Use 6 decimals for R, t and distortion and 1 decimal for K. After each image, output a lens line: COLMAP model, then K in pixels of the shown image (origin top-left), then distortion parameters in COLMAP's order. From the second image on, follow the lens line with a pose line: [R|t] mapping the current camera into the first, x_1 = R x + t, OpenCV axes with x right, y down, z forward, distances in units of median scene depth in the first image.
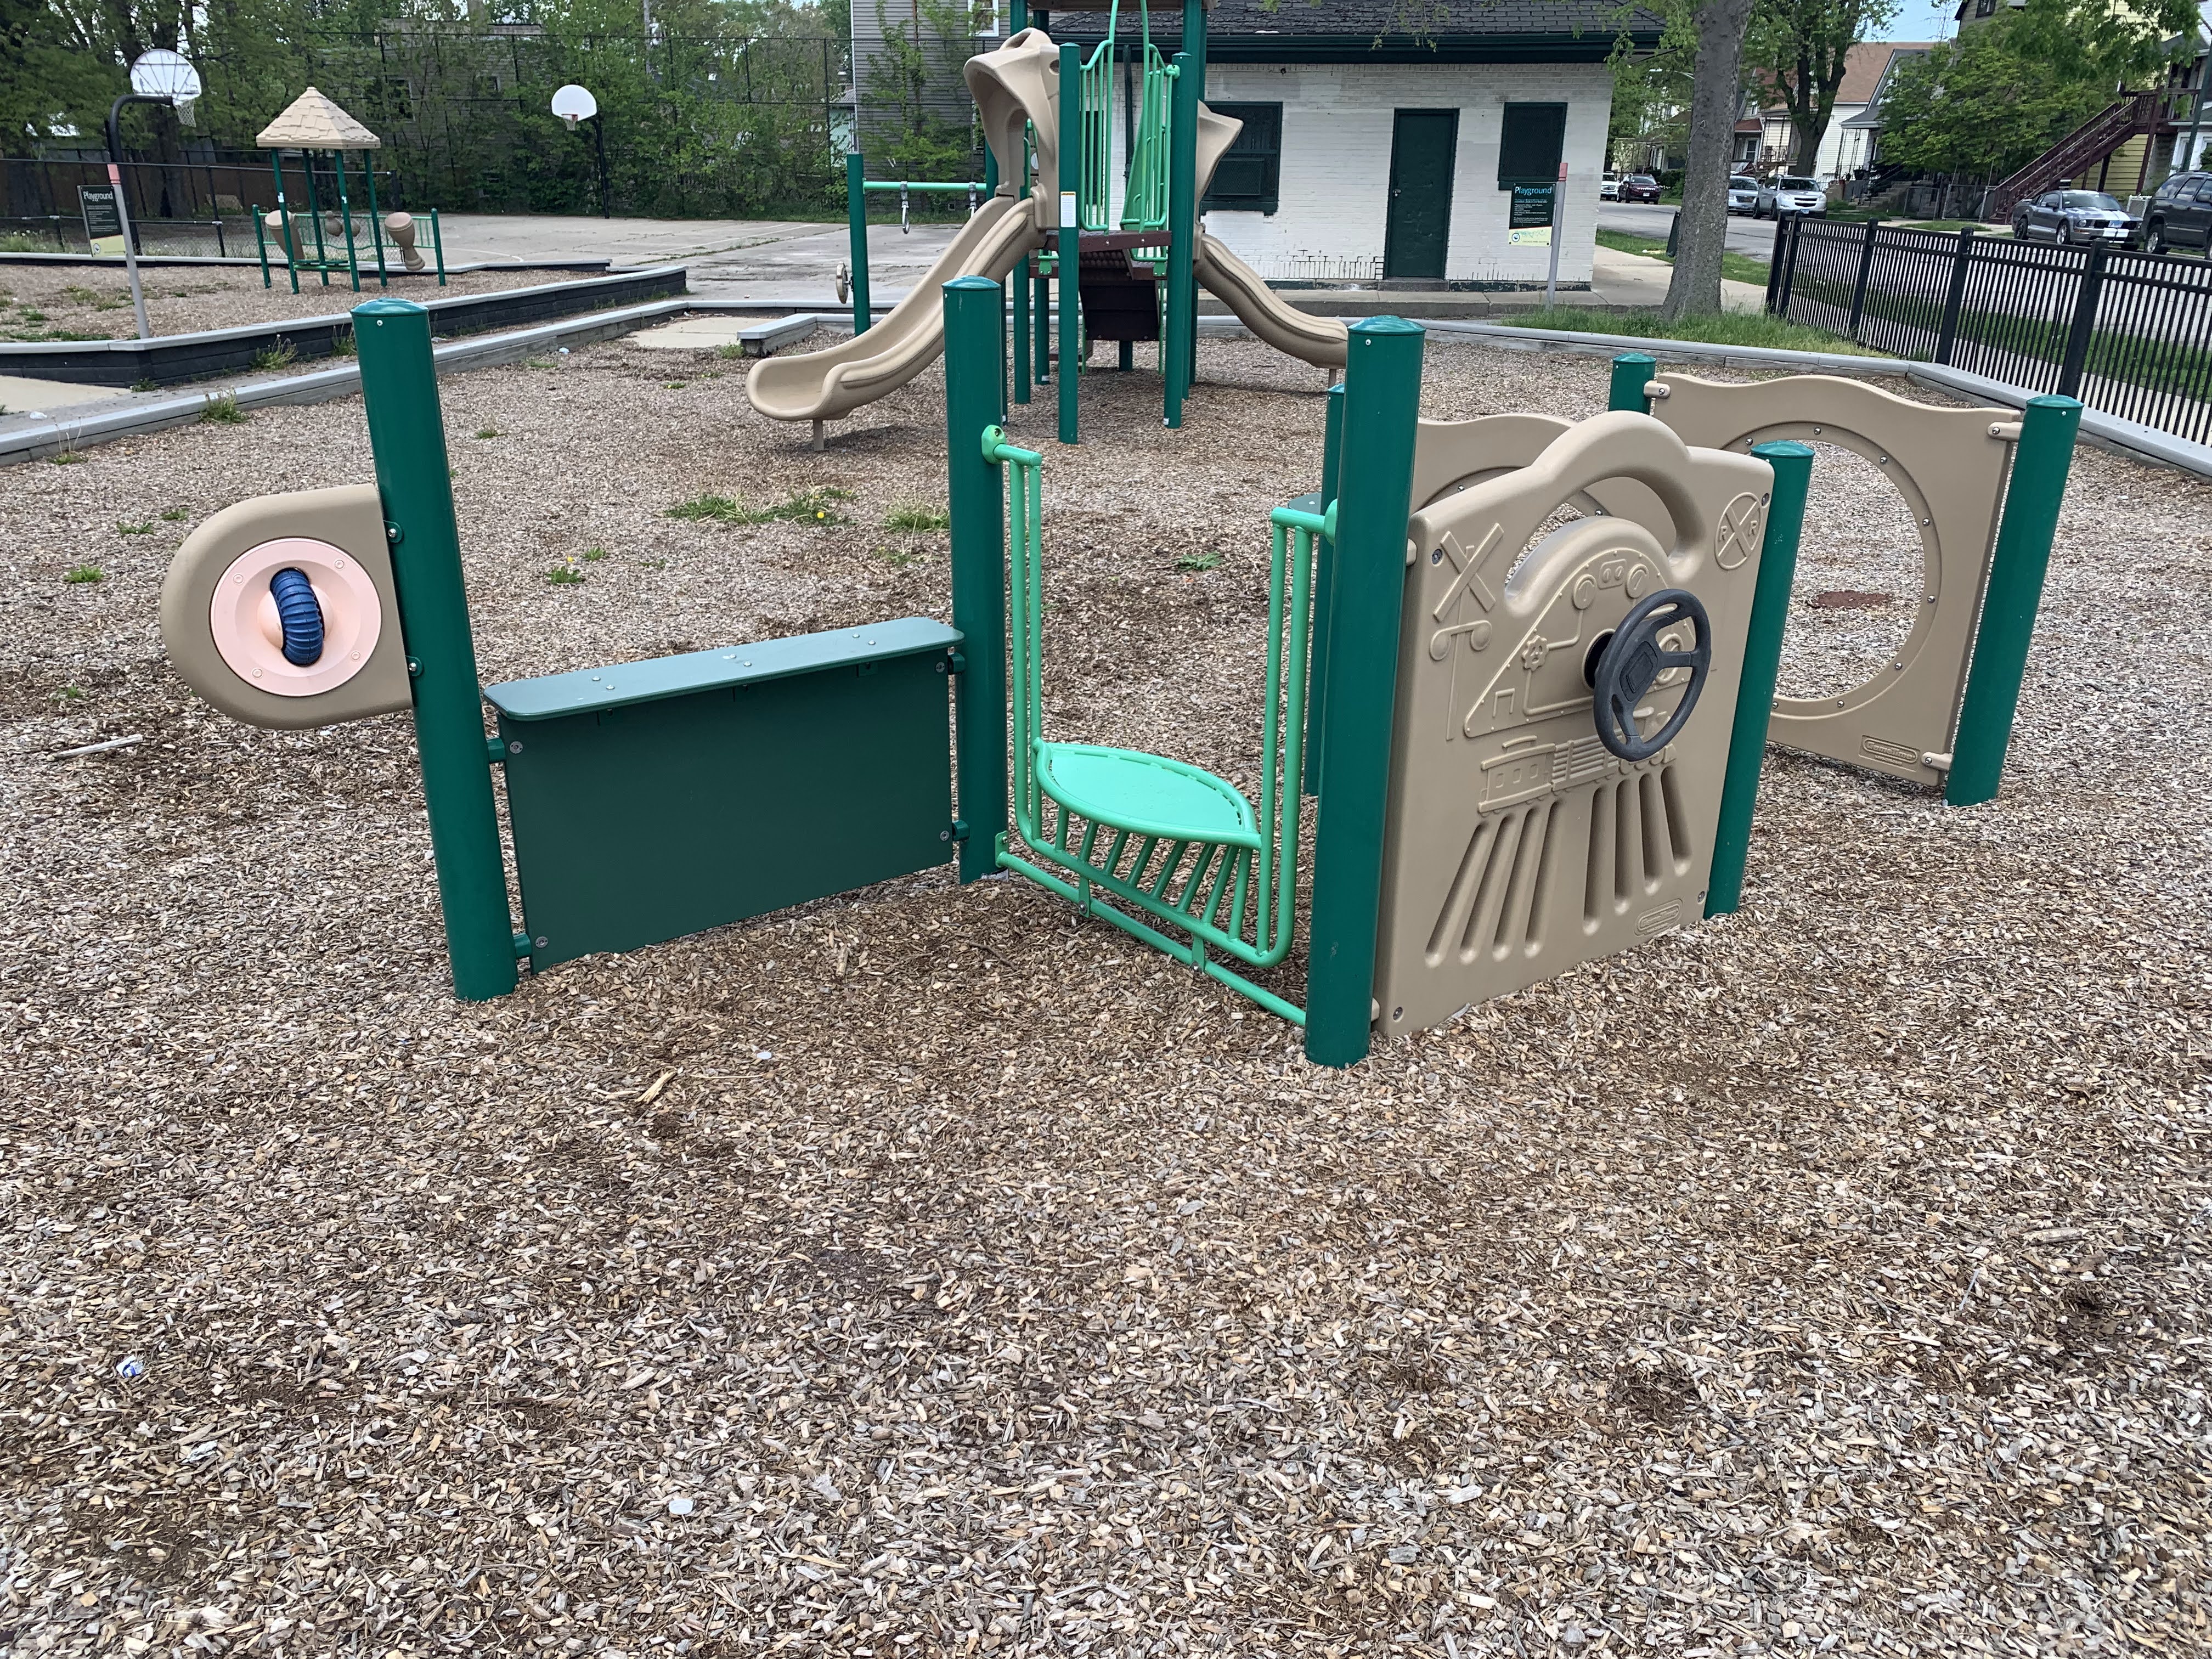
lens RADIAL K [[1685.3, 0, 1106.0], [0, 1685.3, 829.5], [0, 0, 1]] dist [0.022884, -0.005215]
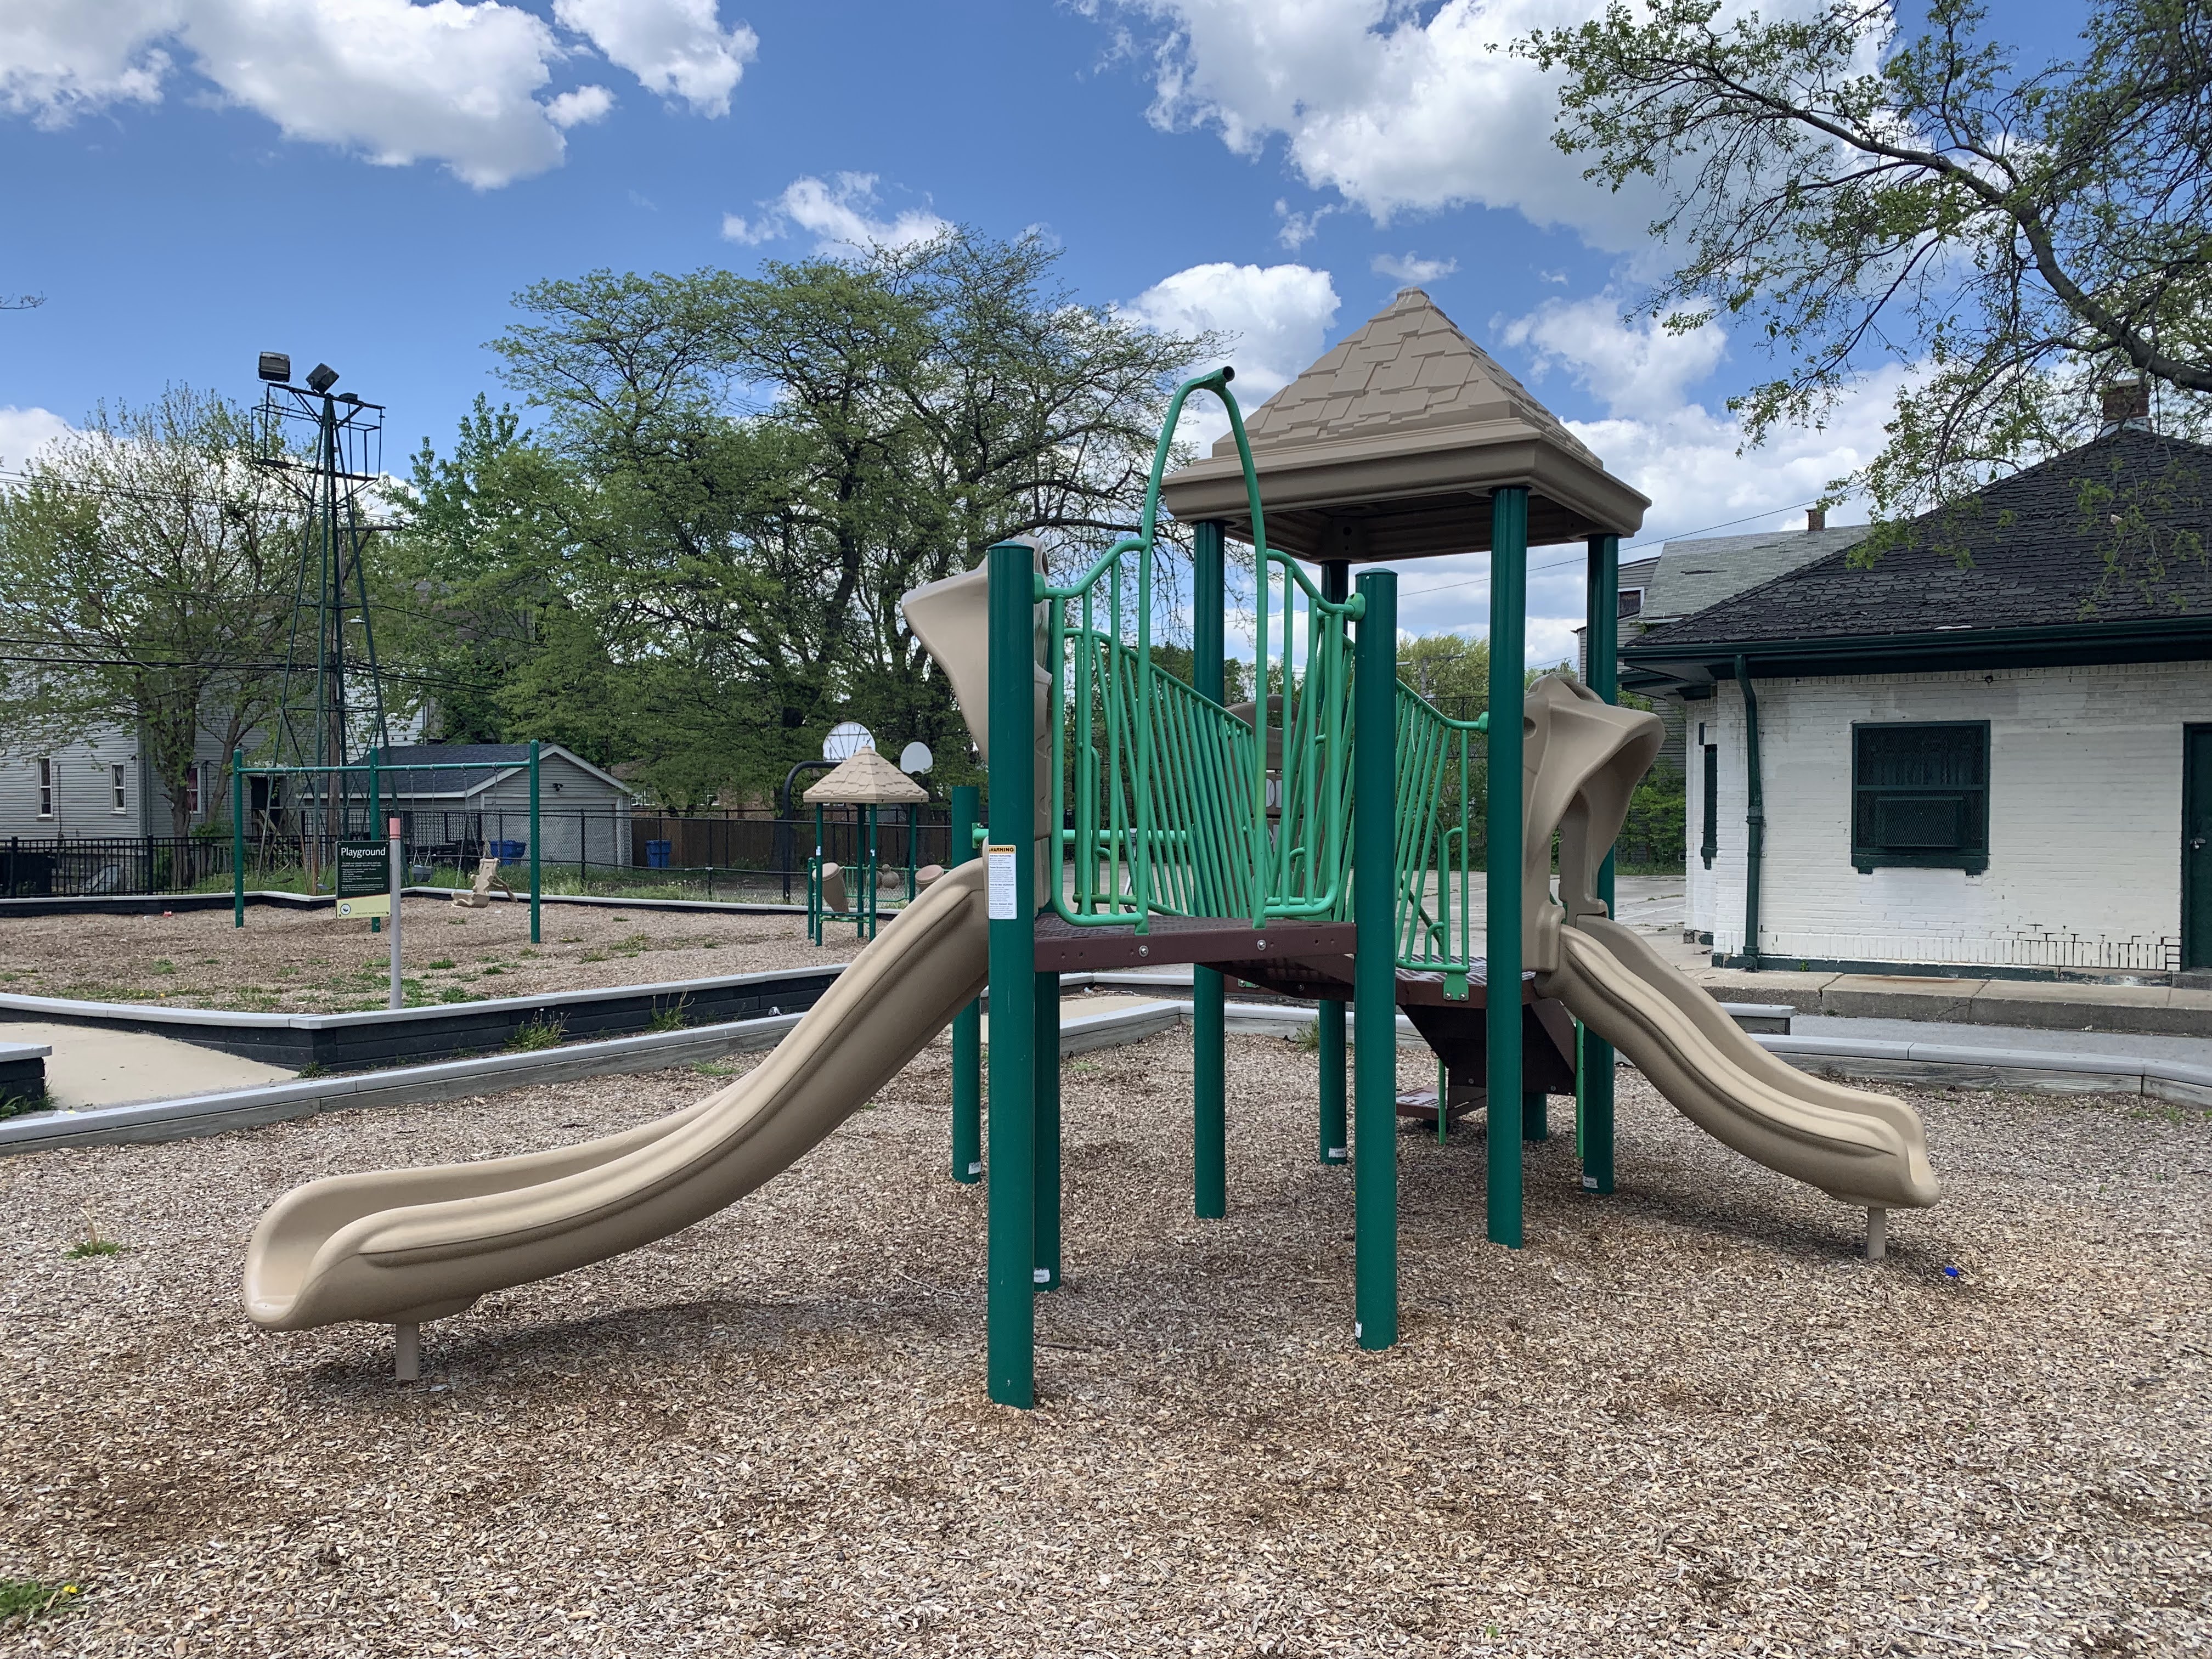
lens RADIAL K [[1685.3, 0, 1106.0], [0, 1685.3, 829.5], [0, 0, 1]] dist [0.022884, -0.005215]
pose [[0.896200, -0.003902, -0.443633, 0.088453], [-0.155730, 0.933564, -0.322809, -0.110788], [0.415420, 0.358389, 0.836053, 0.292753]]
